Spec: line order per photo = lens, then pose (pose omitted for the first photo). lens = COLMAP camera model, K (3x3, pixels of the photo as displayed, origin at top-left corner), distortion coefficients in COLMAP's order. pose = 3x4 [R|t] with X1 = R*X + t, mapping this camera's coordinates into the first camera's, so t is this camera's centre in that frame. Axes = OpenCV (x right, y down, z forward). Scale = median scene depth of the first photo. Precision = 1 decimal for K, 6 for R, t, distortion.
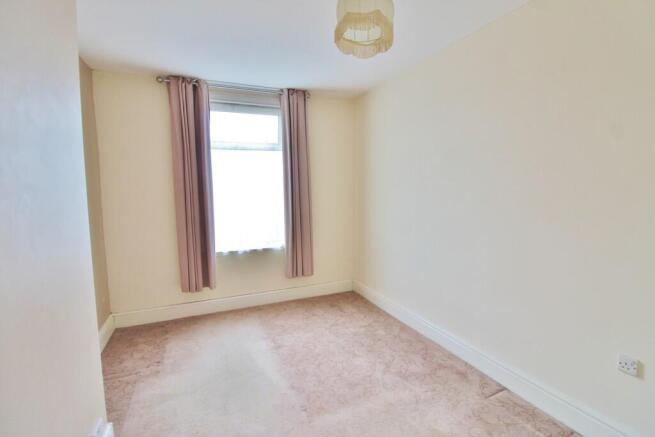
lens RADIAL K [[296.5, 0, 338.5], [0, 296.5, 210.9], [0, 0, 1]] dist [0.000829, -0.000264]
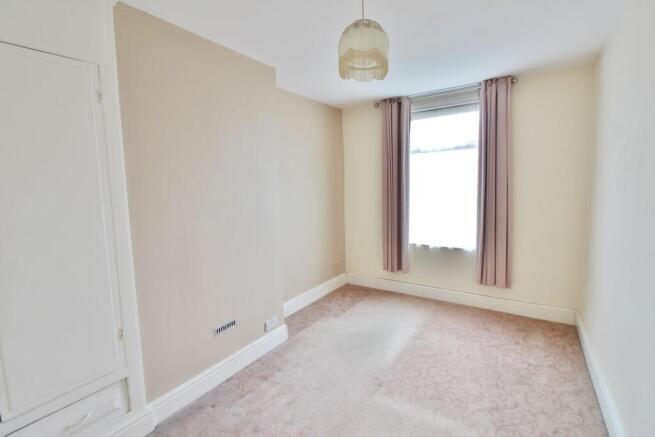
lens RADIAL K [[296.5, 0, 338.5], [0, 296.5, 210.9], [0, 0, 1]] dist [0.000829, -0.000264]
pose [[0.573776, 0.071633, -0.815873, 0.365300], [-0.056259, 0.997262, 0.047993, -0.026298], [0.817078, 0.018363, 0.576235, 0.104109]]
